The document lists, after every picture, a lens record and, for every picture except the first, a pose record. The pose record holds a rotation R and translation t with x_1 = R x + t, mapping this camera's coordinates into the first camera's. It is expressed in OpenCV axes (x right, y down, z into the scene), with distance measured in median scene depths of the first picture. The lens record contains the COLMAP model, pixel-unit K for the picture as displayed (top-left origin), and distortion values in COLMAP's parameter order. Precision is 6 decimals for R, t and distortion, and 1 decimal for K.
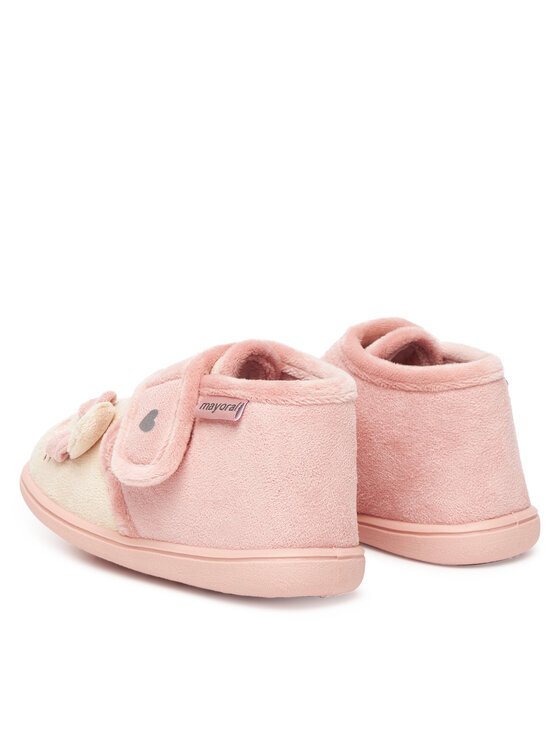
lens RADIAL K [[3129.6, 0, 279.8], [0, 3129.6, 372.5], [0, 0, 1]] dist [0.025628, 0.000000]
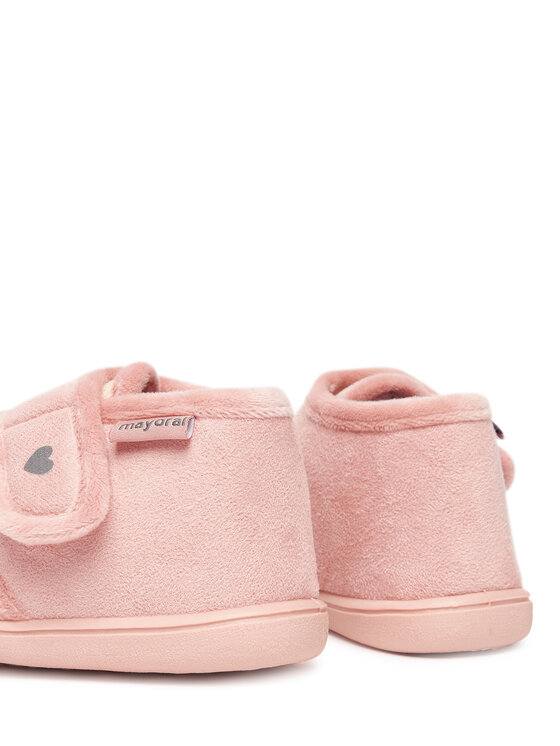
lens RADIAL K [[2675.4, 0, 280.2], [0, 2675.4, 373.6], [0, 0, 1]] dist [-0.147118, 0.000000]
pose [[0.998539, 0.031647, -0.043801, 0.050546], [-0.033747, 0.998274, -0.048063, 0.024493], [0.042204, 0.049471, 0.997883, 0.318677]]
